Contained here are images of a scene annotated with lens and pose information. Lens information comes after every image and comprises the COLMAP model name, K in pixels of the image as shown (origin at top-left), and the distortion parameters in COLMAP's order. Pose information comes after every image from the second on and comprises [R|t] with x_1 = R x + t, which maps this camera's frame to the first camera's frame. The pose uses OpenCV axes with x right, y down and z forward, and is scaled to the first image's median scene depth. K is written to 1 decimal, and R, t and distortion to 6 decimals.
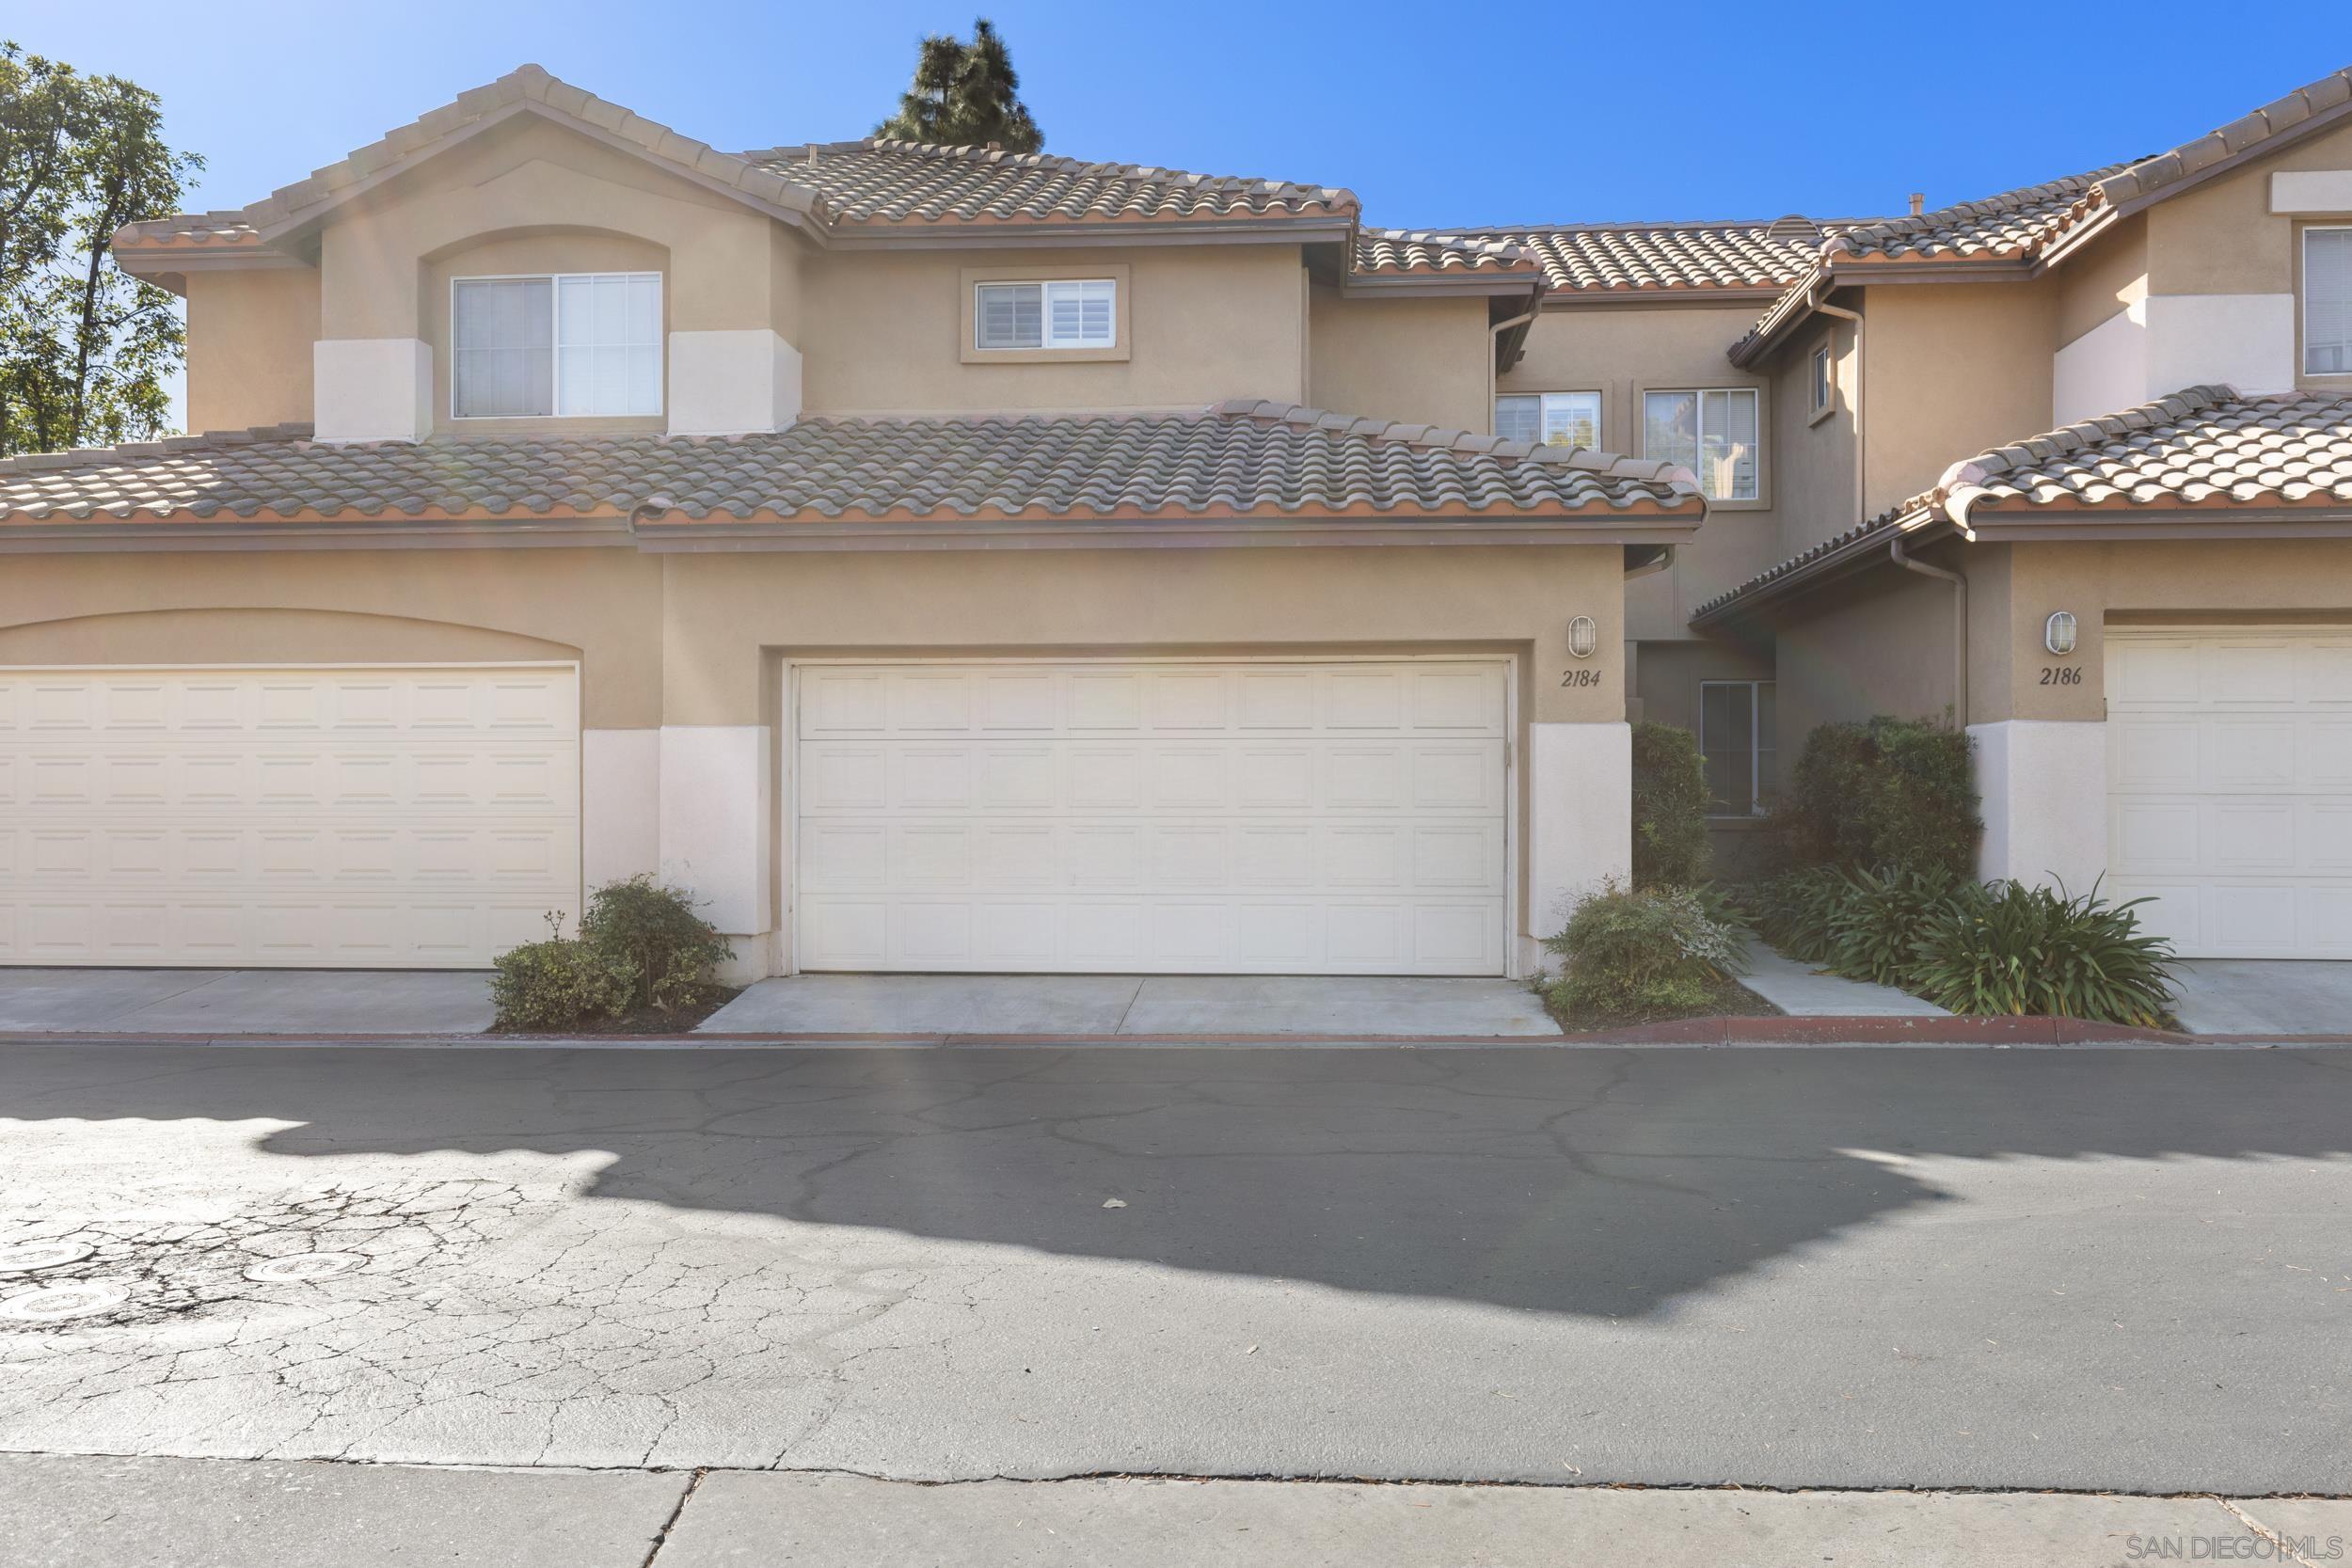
lens RADIAL K [[1861.0, 0, 1176.7], [0, 1861.0, 790.8], [0, 0, 1]] dist [-0.007629, 0.000830]
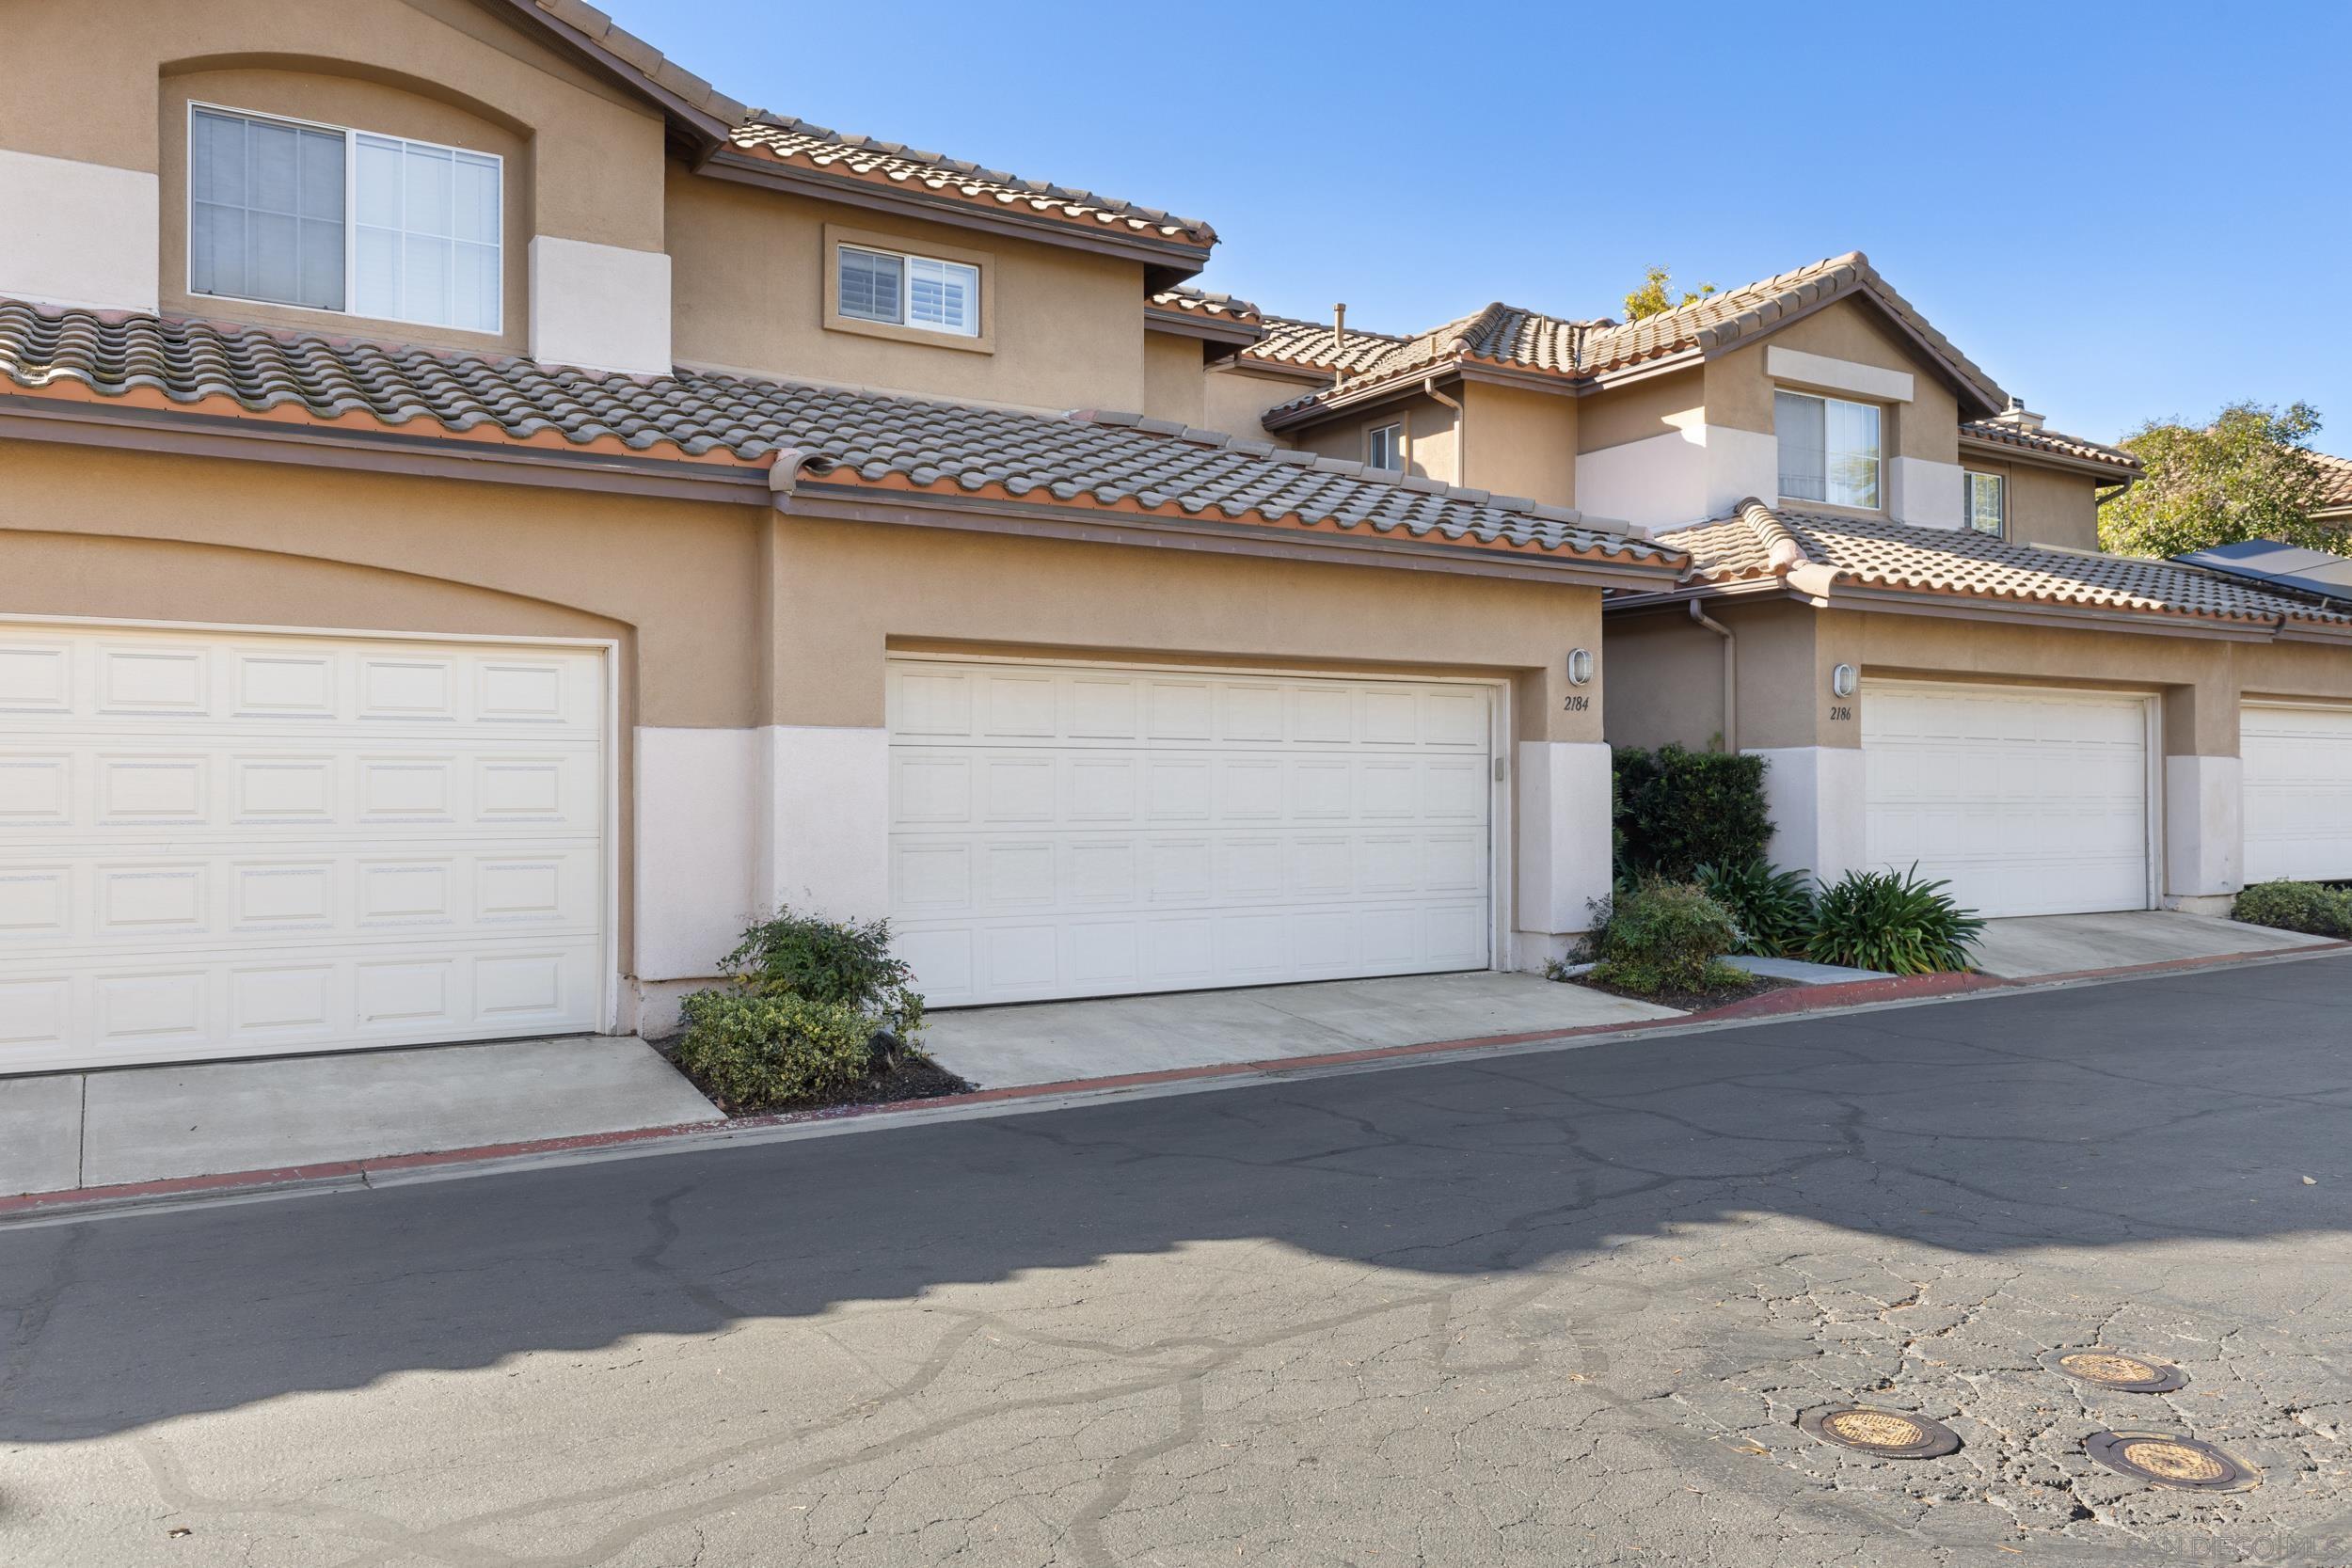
lens RADIAL K [[1742.3, 0, 1176.5], [0, 1742.3, 776.7], [0, 0, 1]] dist [-0.006841, 0.003546]
pose [[0.802247, 0.006542, 0.596957, -0.515623], [0.001237, 0.999920, -0.012622, -0.001796], [-0.596992, 0.010864, 0.802174, 0.238942]]
